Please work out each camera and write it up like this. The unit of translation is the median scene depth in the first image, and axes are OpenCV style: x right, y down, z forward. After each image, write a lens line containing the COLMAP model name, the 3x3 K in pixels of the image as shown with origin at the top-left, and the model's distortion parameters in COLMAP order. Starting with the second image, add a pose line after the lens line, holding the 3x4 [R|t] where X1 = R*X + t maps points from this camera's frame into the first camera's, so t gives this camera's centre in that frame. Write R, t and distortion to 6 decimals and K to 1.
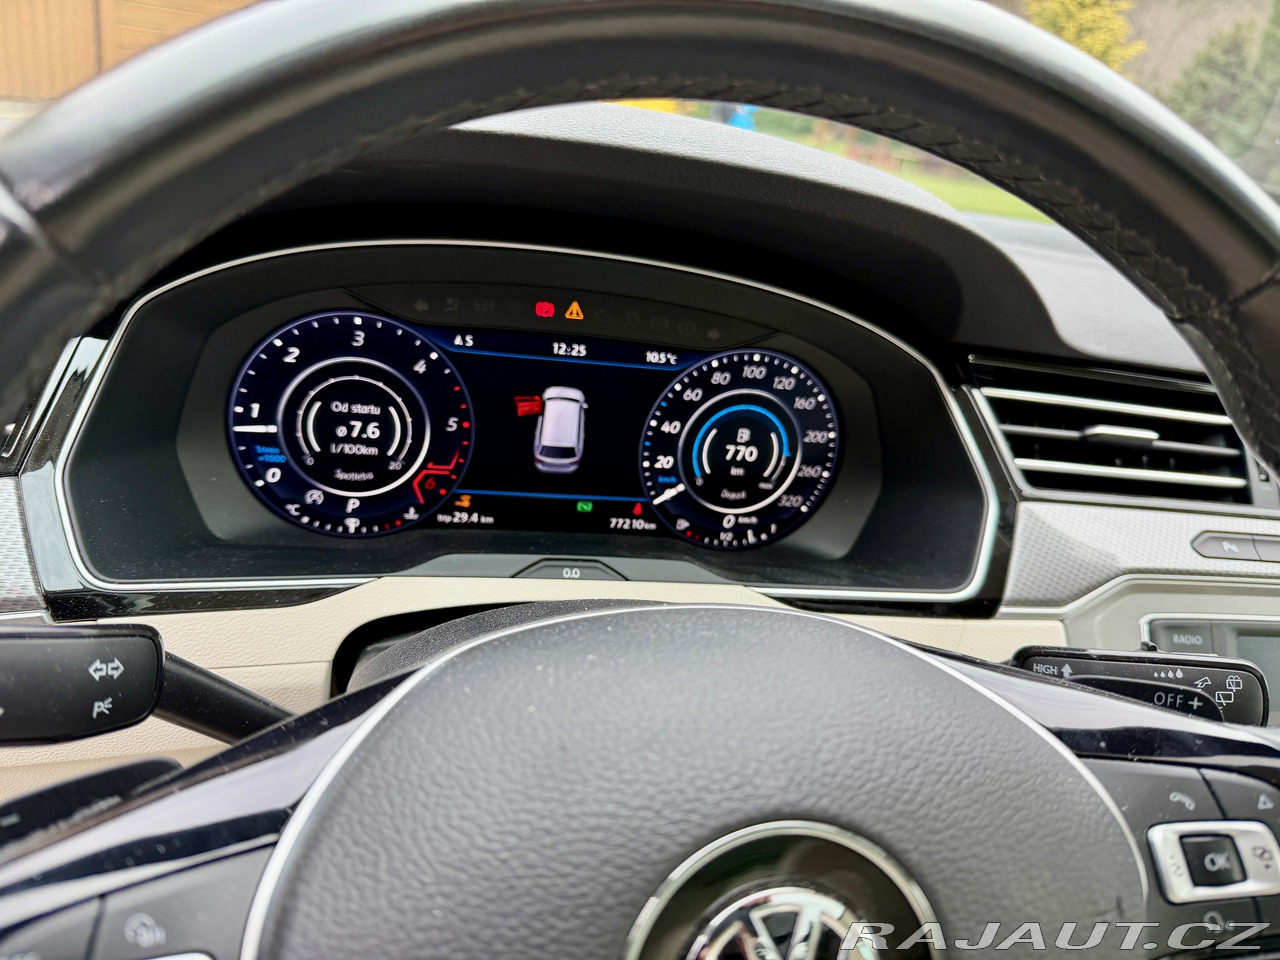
lens RADIAL K [[938.1, 0, 640.0], [0, 938.1, 480.0], [0, 0, 1]] dist [0.001016, -0.007876]
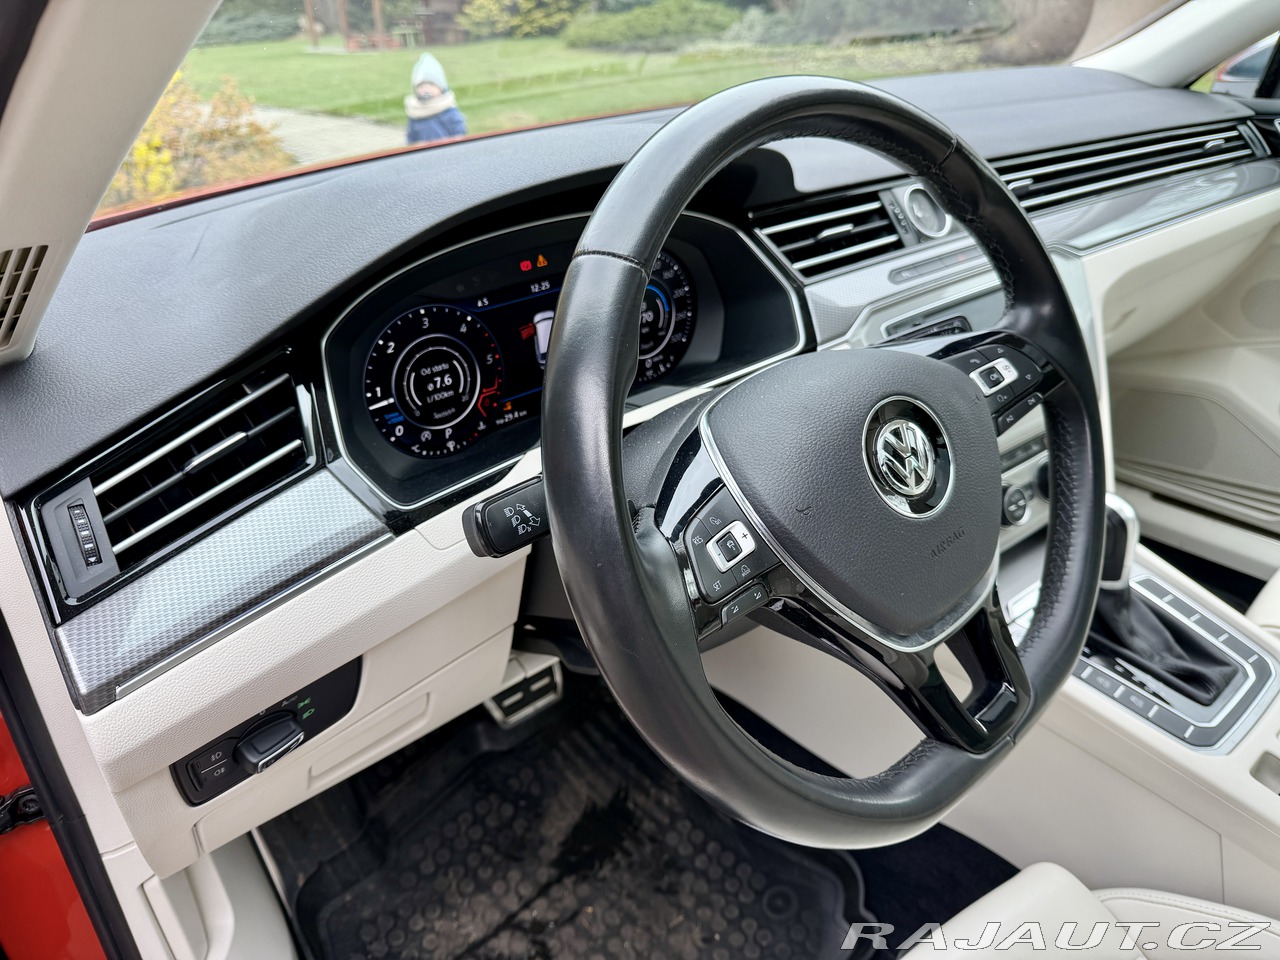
lens RADIAL K [[880.5, 0, 647.9], [0, 880.5, 488.3], [0, 0, 1]] dist [0.130162, -0.265489]
pose [[0.866149, -0.392402, 0.309528, -0.503587], [0.348819, 0.918161, 0.187896, -0.047067], [-0.357927, -0.054777, 0.932141, -0.445128]]
